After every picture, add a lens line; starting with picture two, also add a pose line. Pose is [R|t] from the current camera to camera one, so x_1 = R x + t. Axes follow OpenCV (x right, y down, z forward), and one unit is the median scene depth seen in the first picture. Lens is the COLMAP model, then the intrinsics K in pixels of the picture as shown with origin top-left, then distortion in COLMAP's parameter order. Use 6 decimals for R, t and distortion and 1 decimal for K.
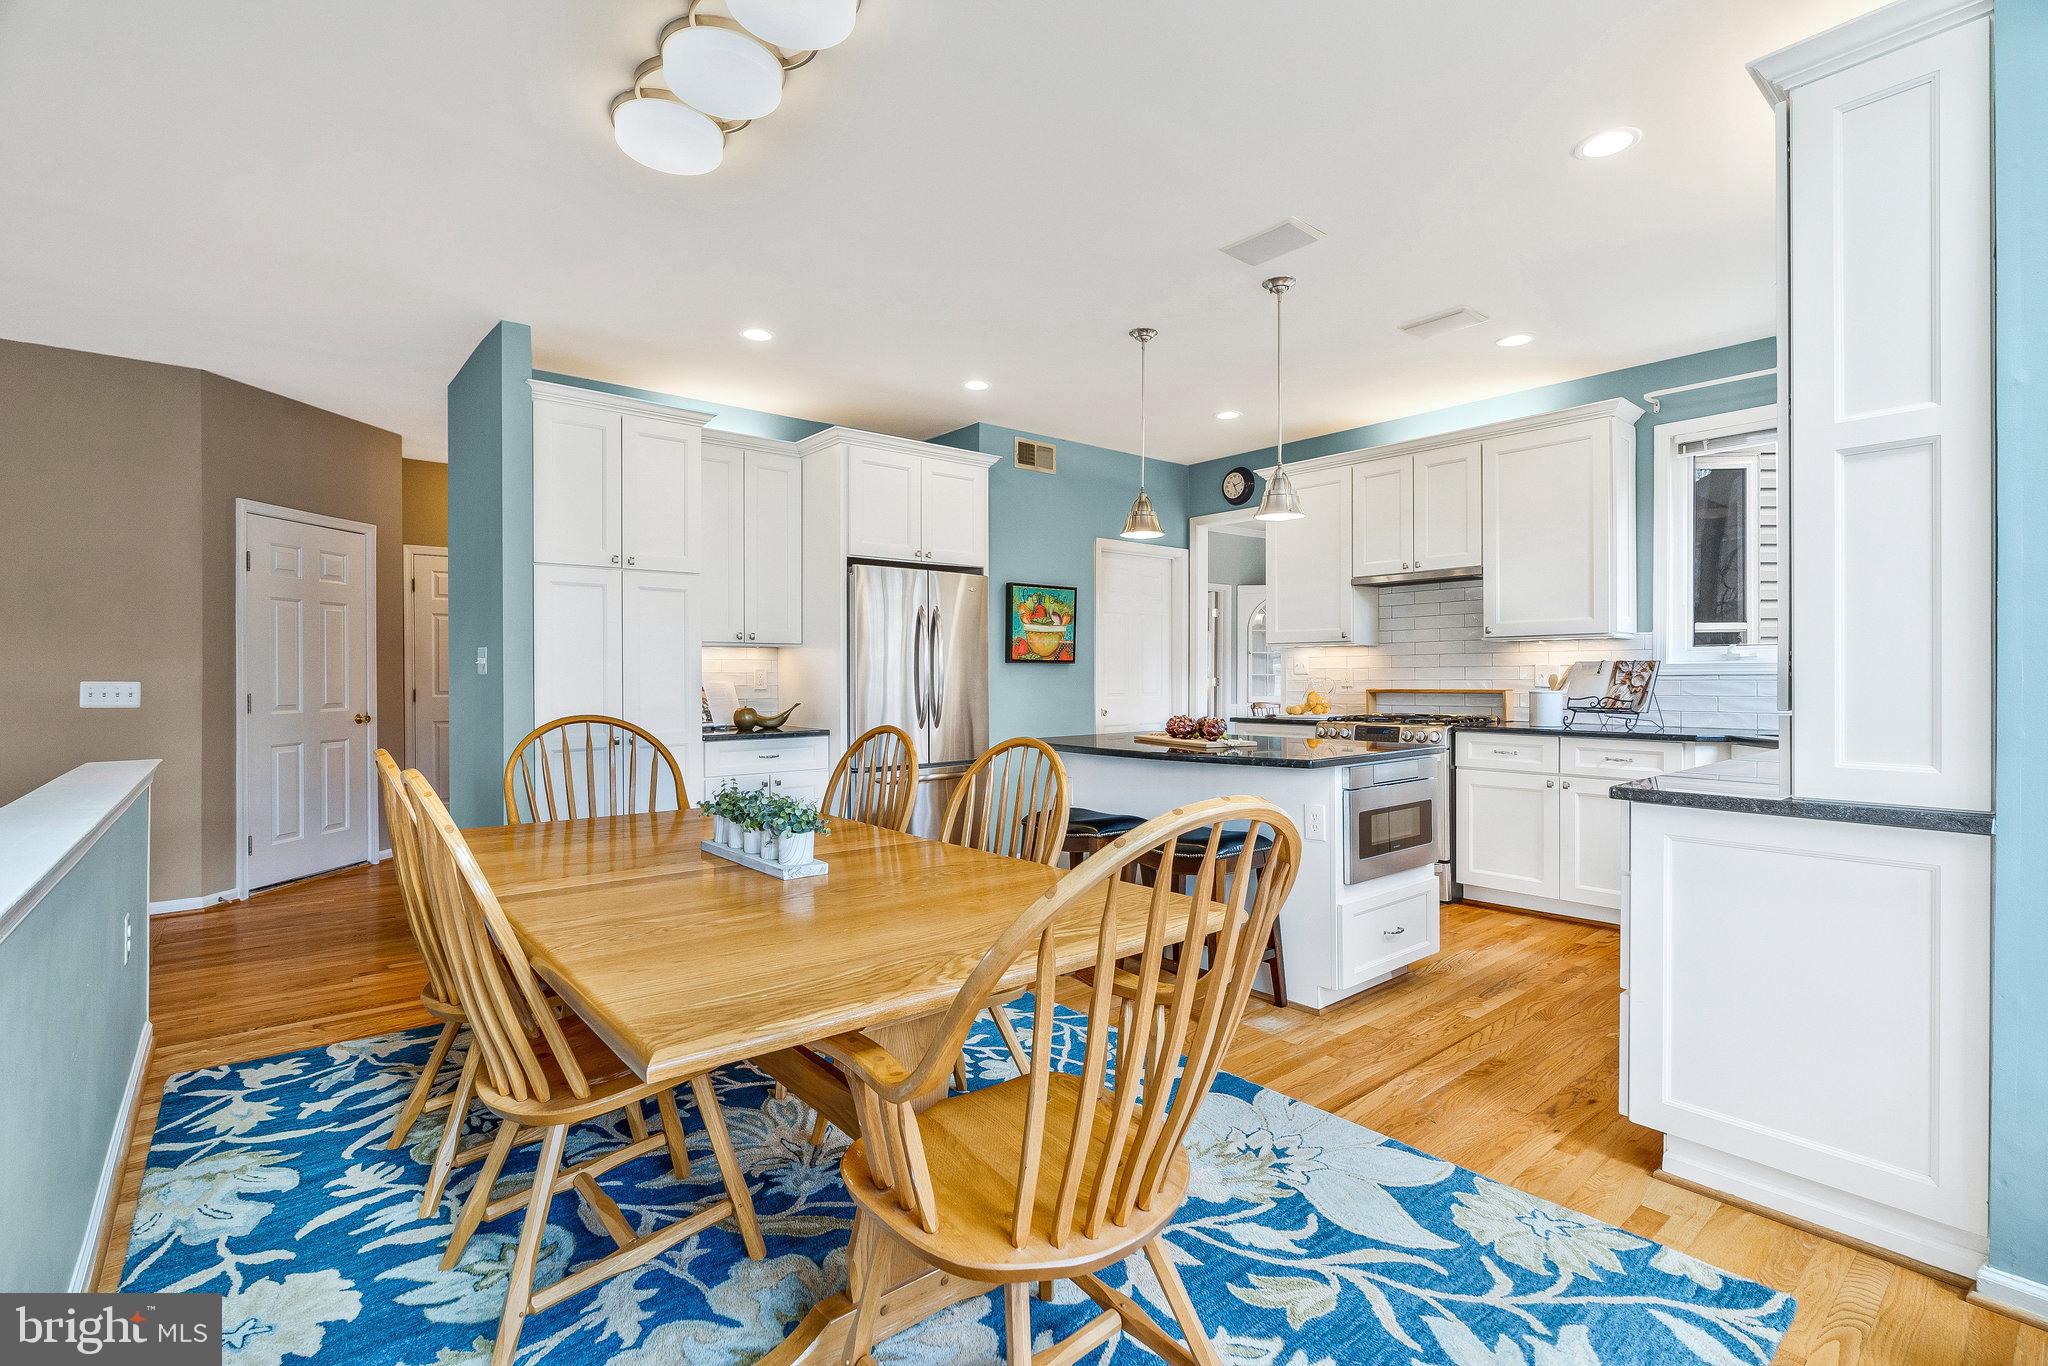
lens RADIAL K [[955.6, 0, 1019.4], [0, 955.6, 681.2], [0, 0, 1]] dist [-0.005439, 0.001293]
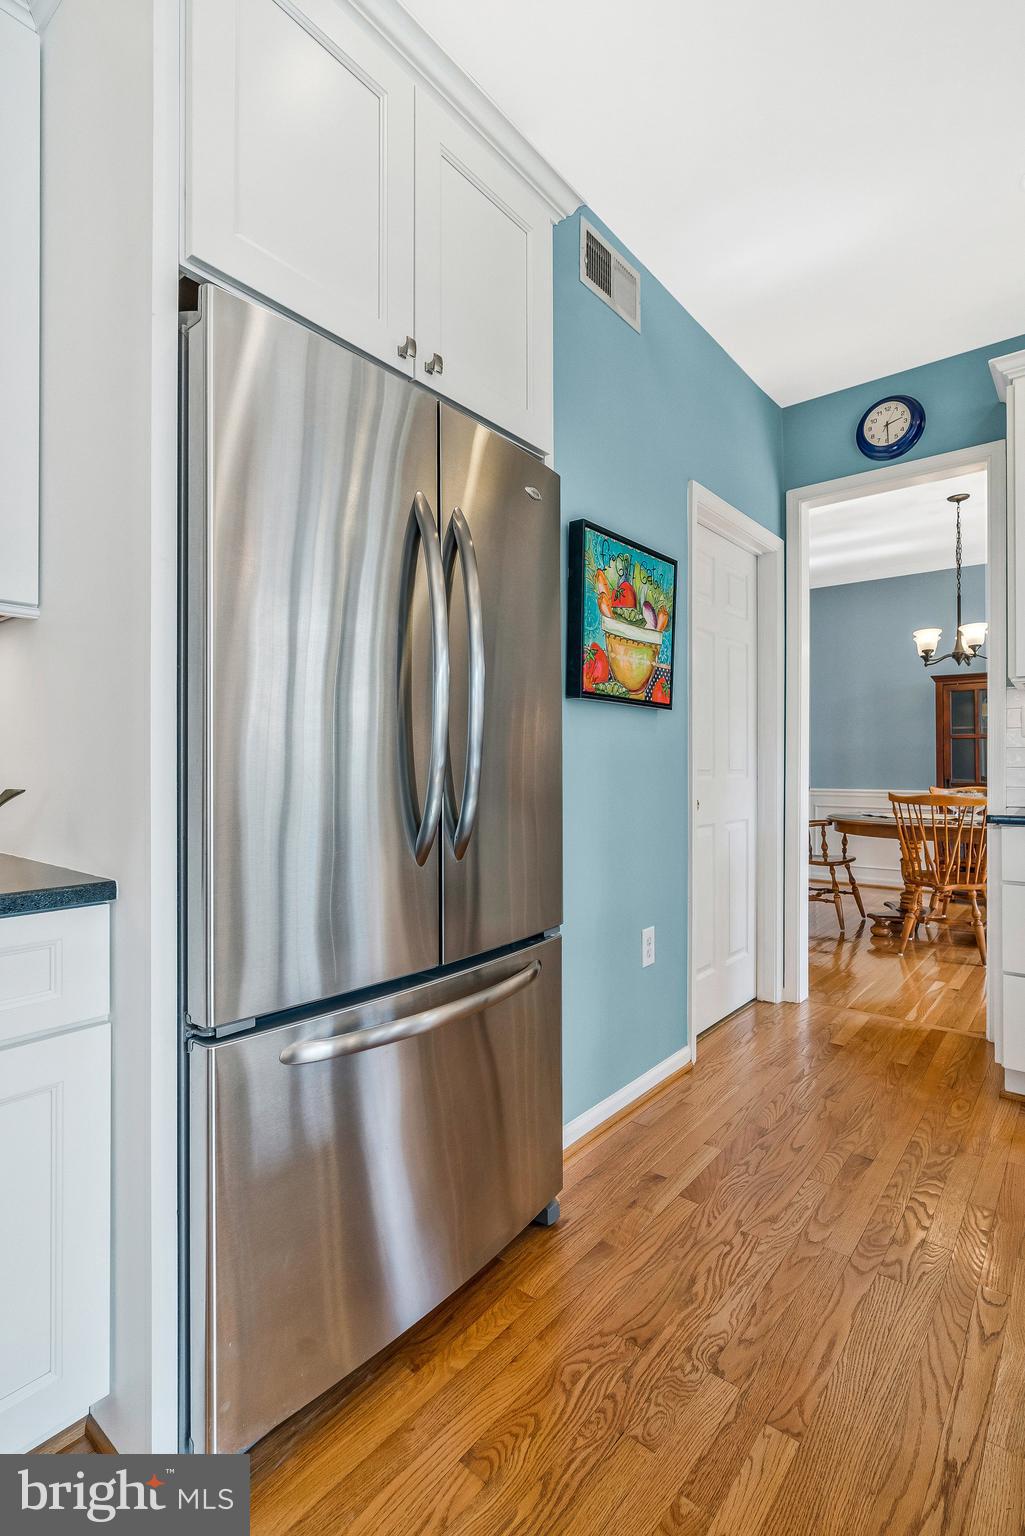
lens RADIAL K [[716.7, 0, 481.0], [0, 716.7, 777.3], [0, 0, 1]] dist [-0.005439, 0.001293]
pose [[0.987229, -0.000556, 0.159308, -0.109402], [-0.000066, 0.999992, 0.003899, 0.016790], [-0.159309, -0.003860, 0.987221, 0.671881]]
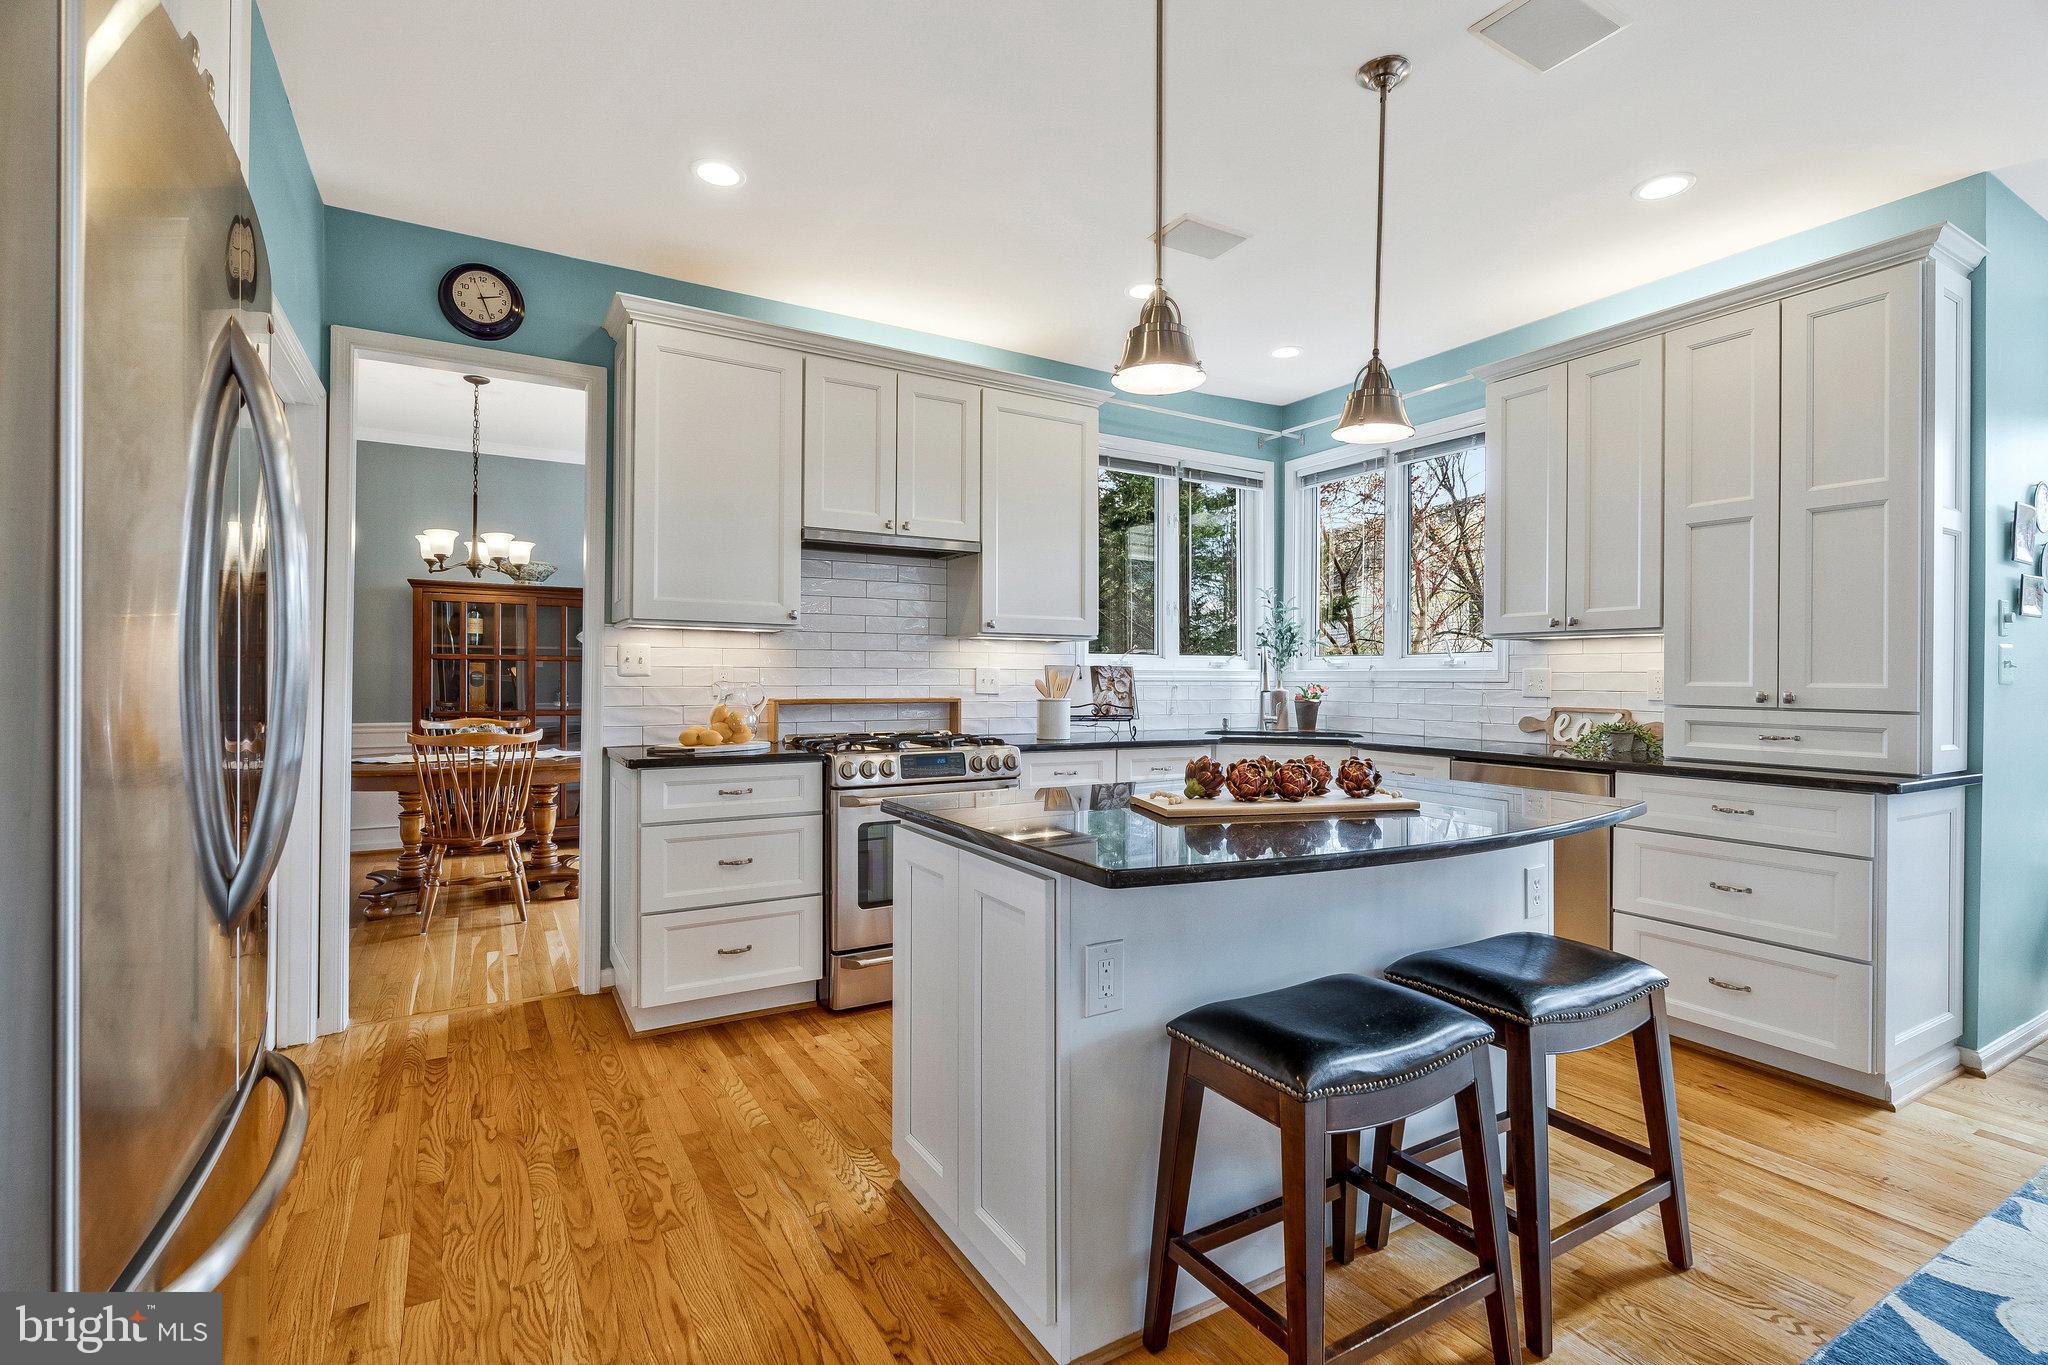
lens RADIAL K [[955.6, 0, 1011.2], [0, 955.6, 675.2], [0, 0, 1]] dist [-0.005439, 0.001293]
pose [[0.160685, 0.012623, 0.986925, -0.254450], [-0.000474, 0.999919, -0.012712, 0.000284], [-0.987006, 0.001575, 0.160678, 0.726455]]
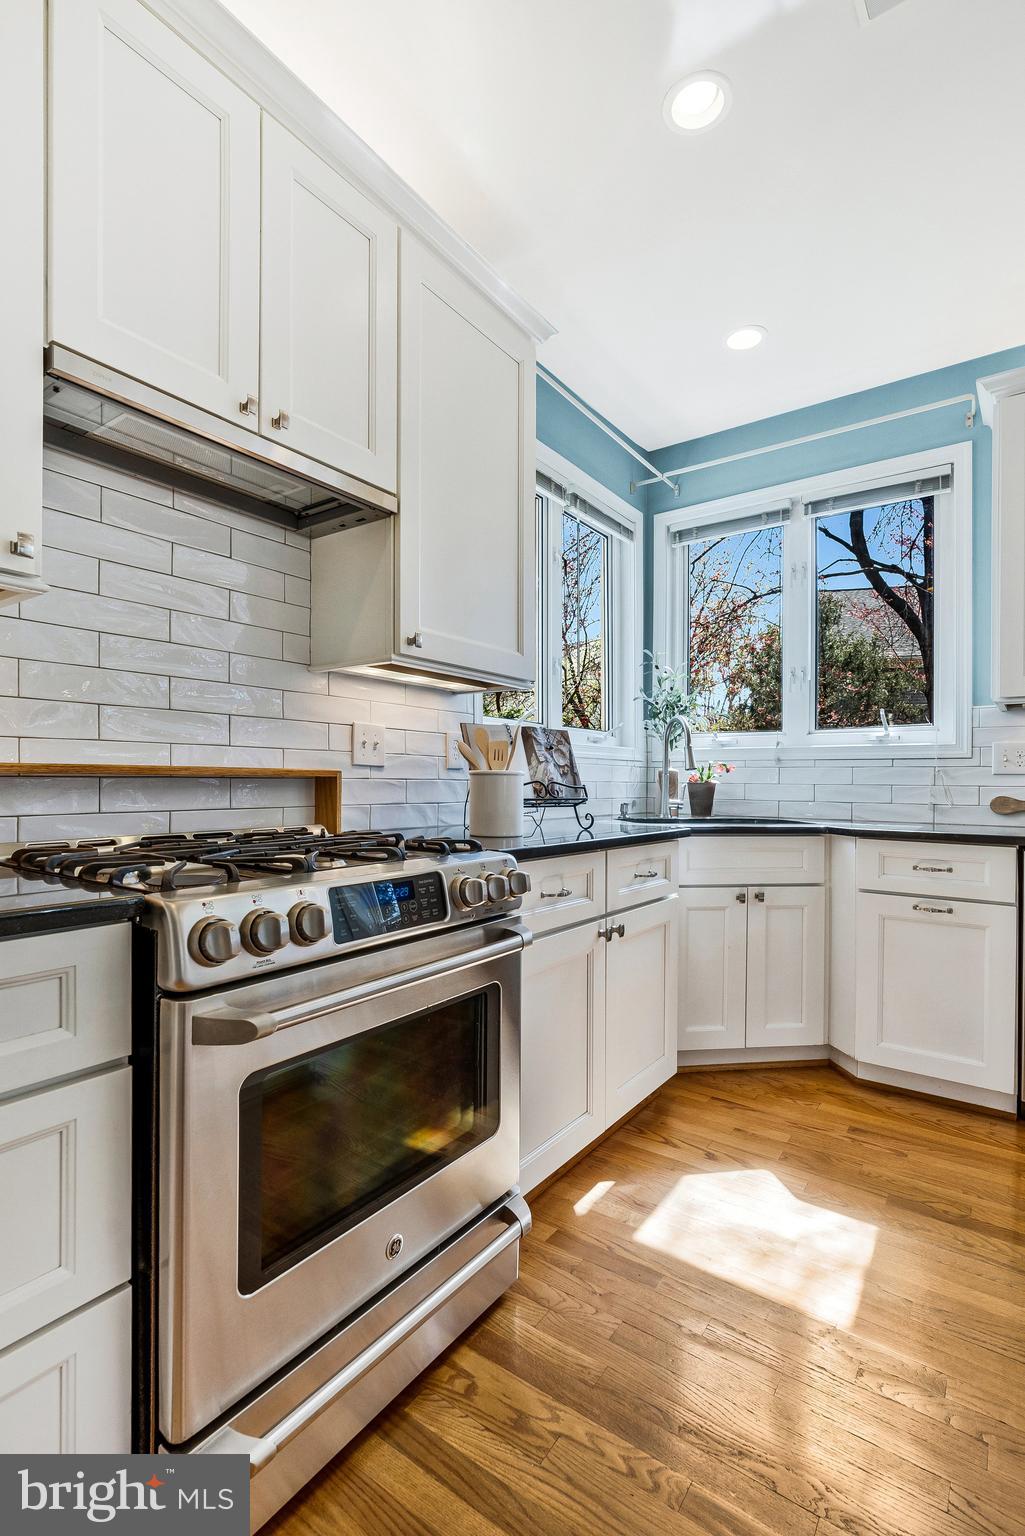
lens RADIAL K [[716.7, 0, 502.5], [0, 716.7, 787.4], [0, 0, 1]] dist [-0.005439, 0.001293]
pose [[-0.259842, -0.001221, 0.965650, 0.124779], [-0.000907, 0.999999, 0.001021, 0.015749], [-0.965651, -0.000611, -0.259842, 0.893787]]
